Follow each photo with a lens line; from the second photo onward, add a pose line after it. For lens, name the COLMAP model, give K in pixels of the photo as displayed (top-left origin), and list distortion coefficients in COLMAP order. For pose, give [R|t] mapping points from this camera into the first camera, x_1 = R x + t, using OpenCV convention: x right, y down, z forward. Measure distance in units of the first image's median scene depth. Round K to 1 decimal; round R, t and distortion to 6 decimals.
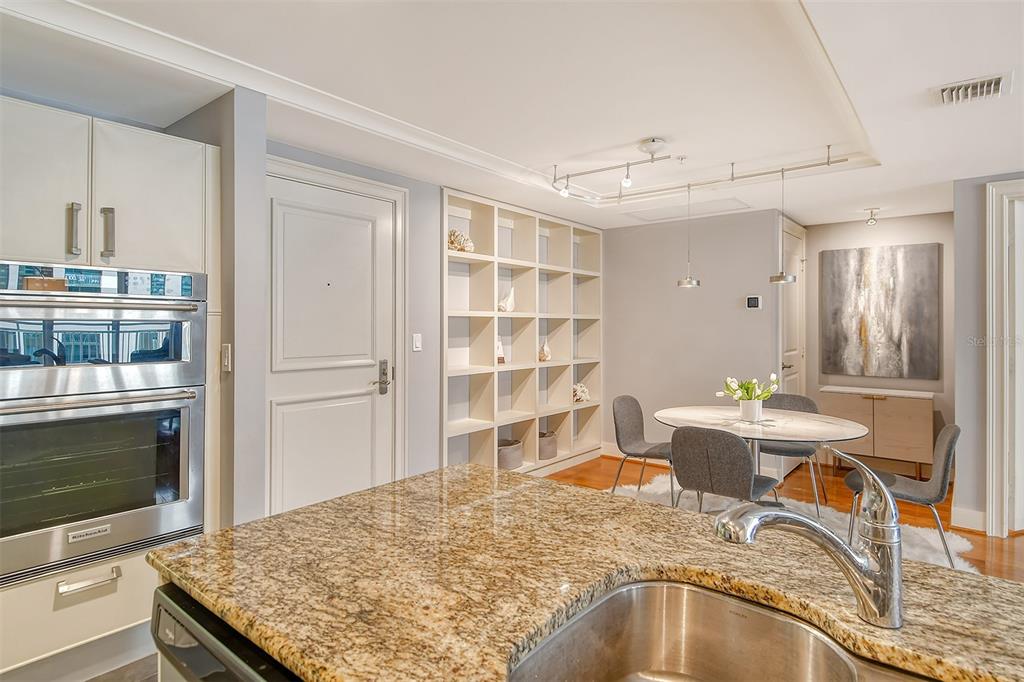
lens RADIAL K [[547.5, 0, 508.3], [0, 547.5, 325.6], [0, 0, 1]] dist [0.011069, -0.011320]
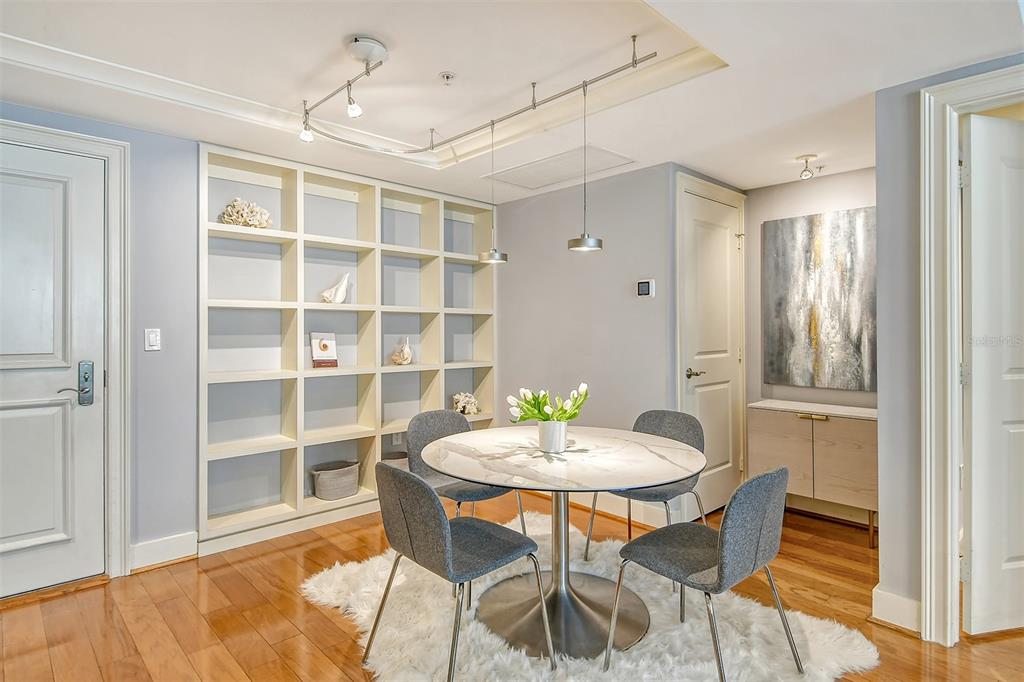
lens RADIAL K [[547.5, 0, 519.5], [0, 547.5, 331.9], [0, 0, 1]] dist [0.011069, -0.011320]
pose [[0.992837, -0.002373, -0.119450, 0.350161], [0.002301, 0.999997, -0.000742, 0.016790], [0.119452, 0.000462, 0.992840, 0.222490]]
